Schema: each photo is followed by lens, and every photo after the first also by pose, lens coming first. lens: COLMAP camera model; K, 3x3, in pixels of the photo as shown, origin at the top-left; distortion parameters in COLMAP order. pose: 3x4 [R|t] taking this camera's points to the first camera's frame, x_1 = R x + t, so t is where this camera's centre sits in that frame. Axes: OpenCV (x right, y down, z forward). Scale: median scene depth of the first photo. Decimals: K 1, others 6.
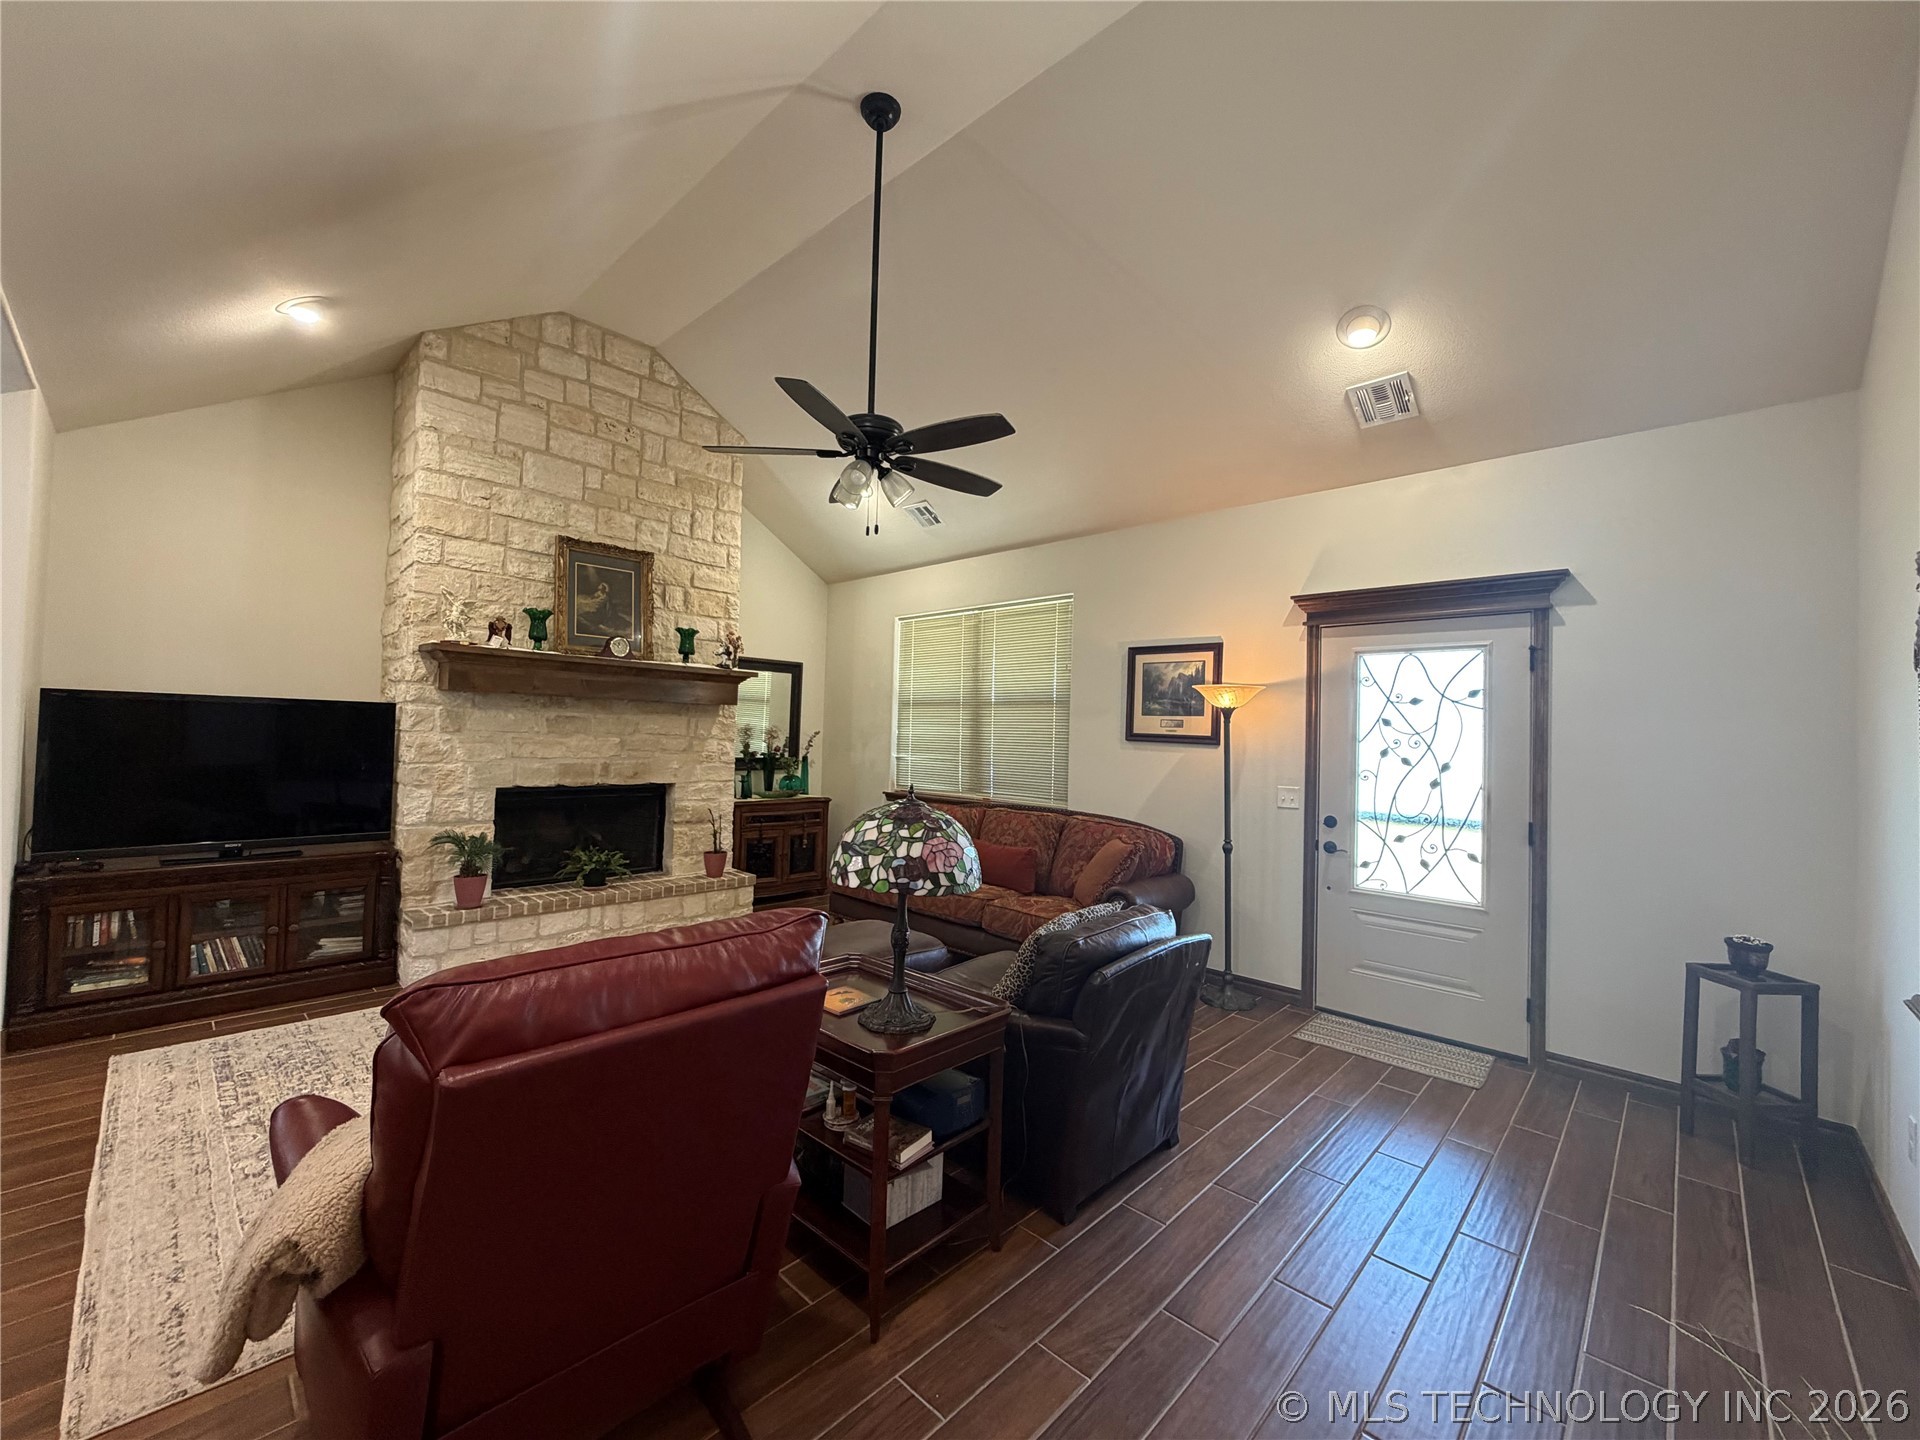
lens RADIAL K [[765.2, 0, 956.6], [0, 765.2, 720.8], [0, 0, 1]] dist [-0.000079, -0.000035]
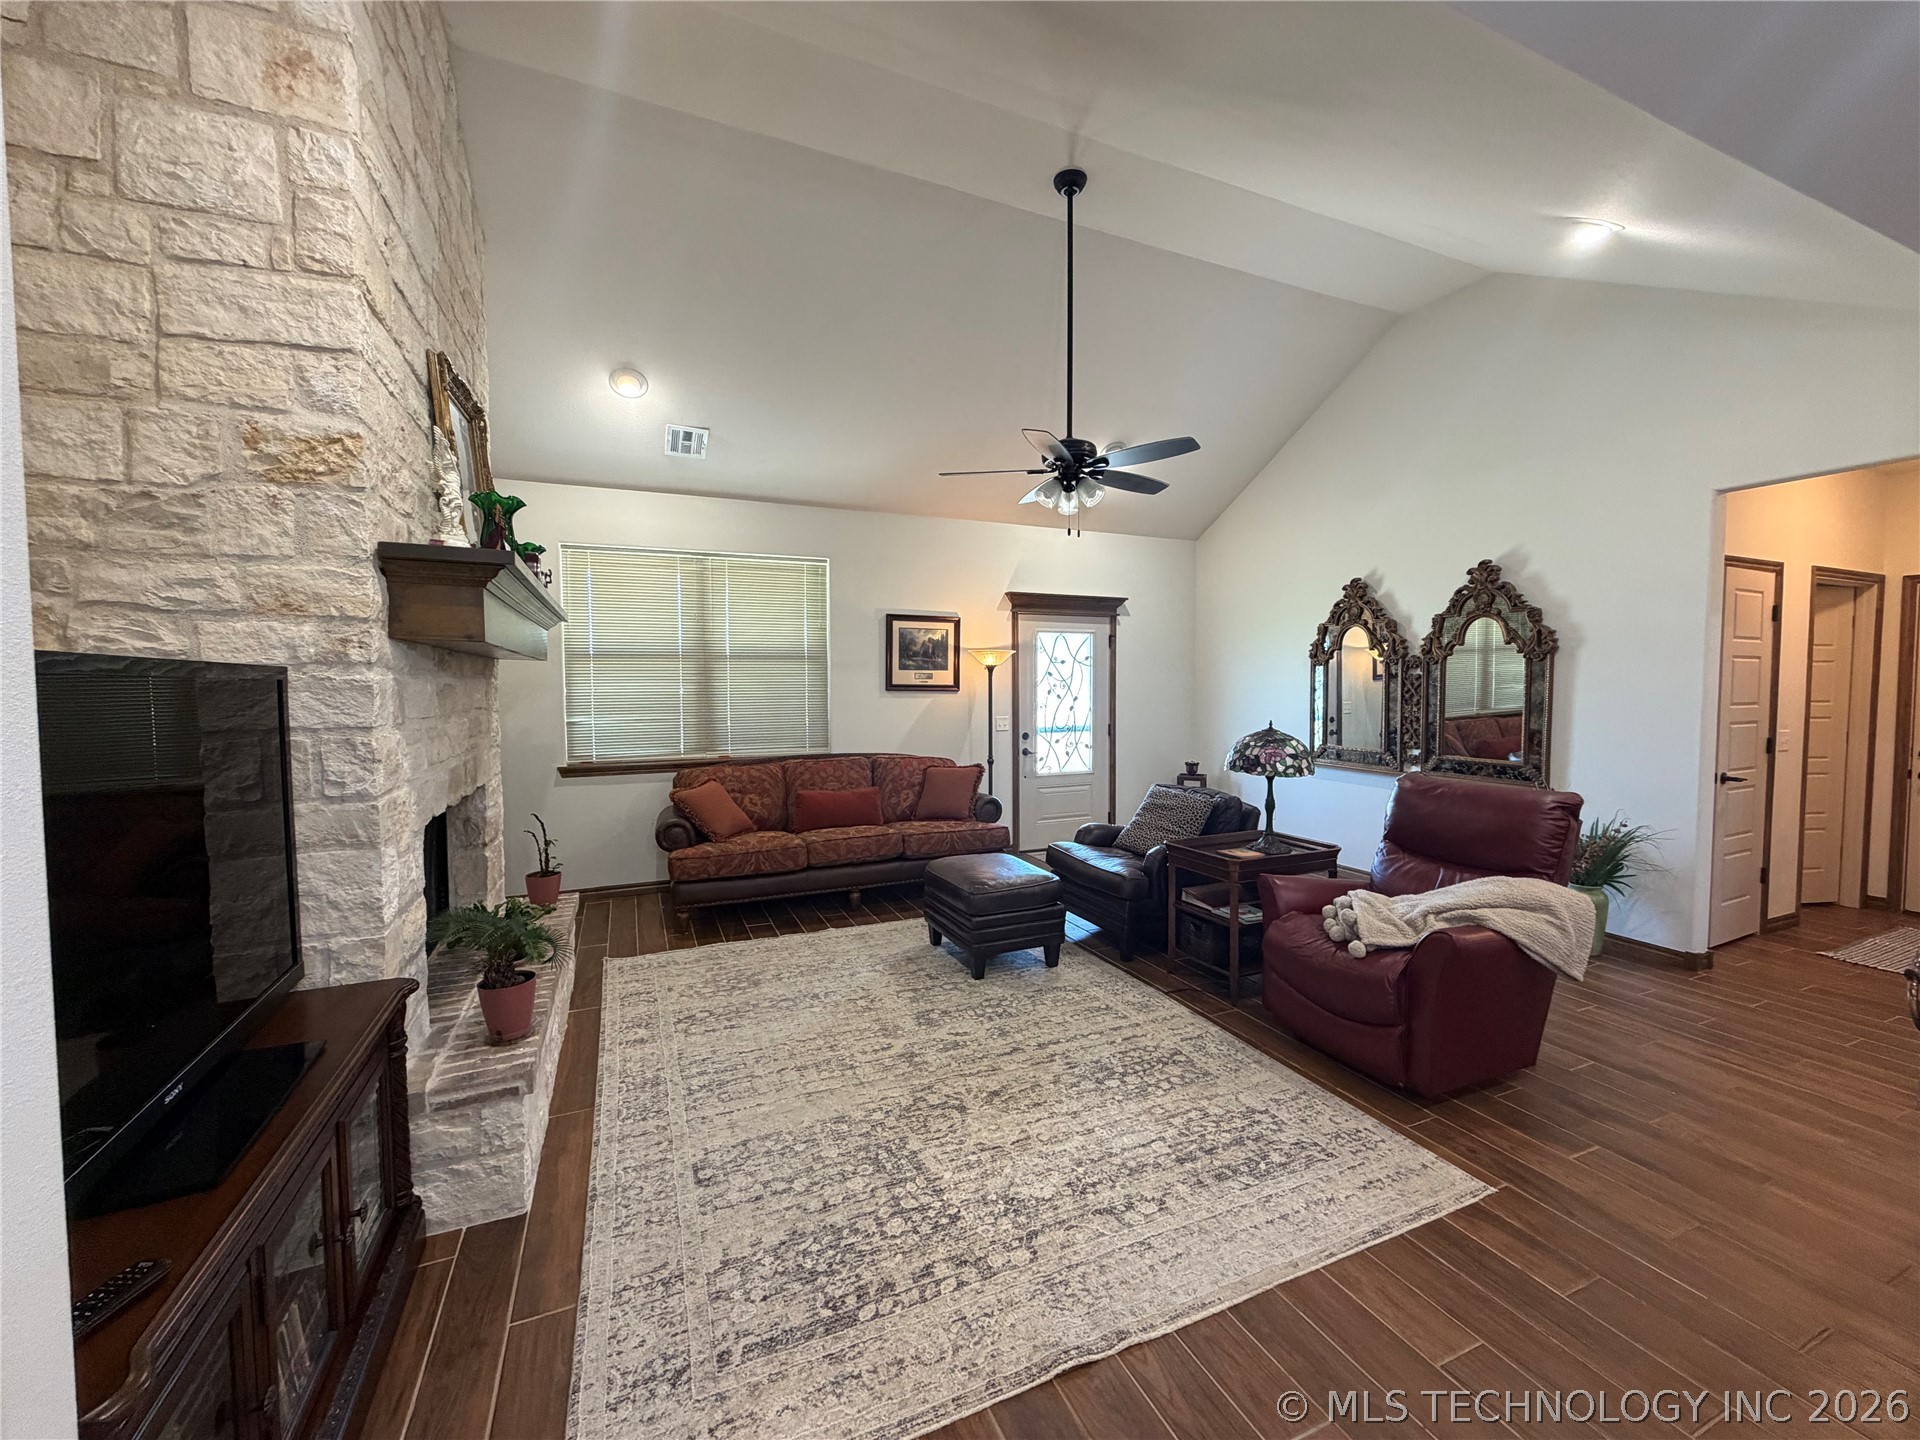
lens RADIAL K [[765.2, 0, 956.8], [0, 765.2, 717.9], [0, 0, 1]] dist [-0.000079, -0.000035]
pose [[0.385994, -0.069934, 0.919847, -1.038947], [-0.001835, 0.997062, 0.076575, -0.029148], [-0.922499, -0.031245, 0.384732, 0.512926]]
